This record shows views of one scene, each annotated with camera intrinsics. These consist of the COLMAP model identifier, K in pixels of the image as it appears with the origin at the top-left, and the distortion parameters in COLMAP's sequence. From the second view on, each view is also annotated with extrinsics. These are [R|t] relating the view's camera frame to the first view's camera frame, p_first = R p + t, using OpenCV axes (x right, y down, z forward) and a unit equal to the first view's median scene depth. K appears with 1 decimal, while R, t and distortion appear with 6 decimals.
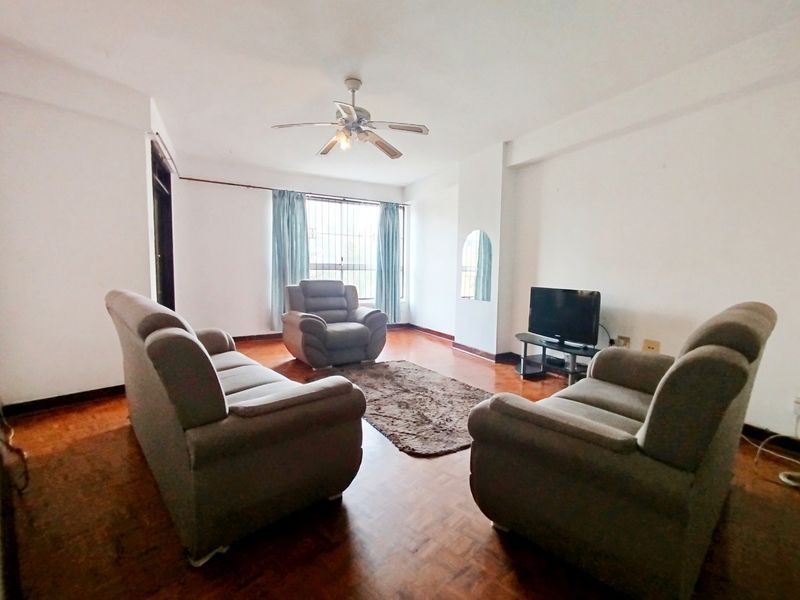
lens RADIAL K [[367.7, 0, 396.3], [0, 367.7, 299.4], [0, 0, 1]] dist [-0.001846, -0.000376]
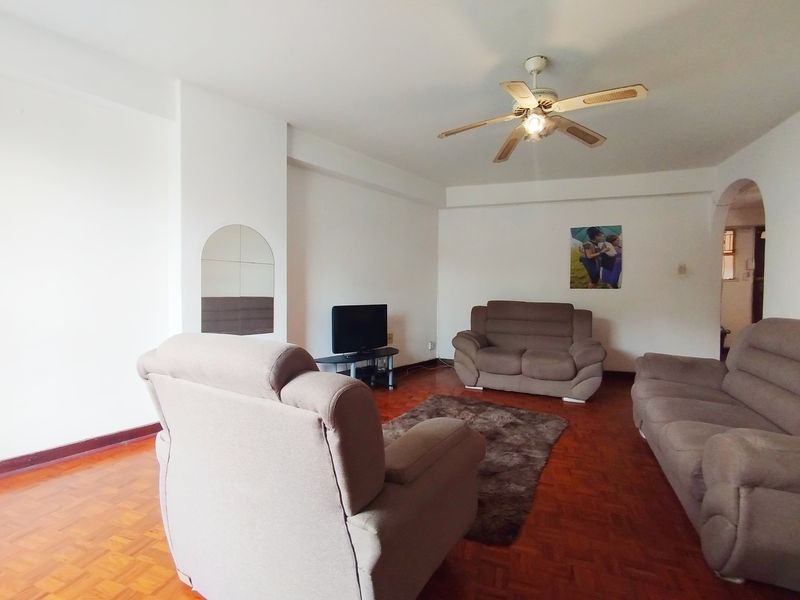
lens RADIAL K [[367.7, 0, 396.3], [0, 367.7, 299.4], [0, 0, 1]] dist [-0.001846, -0.000376]
pose [[-0.389443, -0.047506, 0.919825, -0.486492], [0.057434, 0.995473, 0.075730, -0.097372], [-0.919258, 0.082322, -0.384951, 1.045718]]
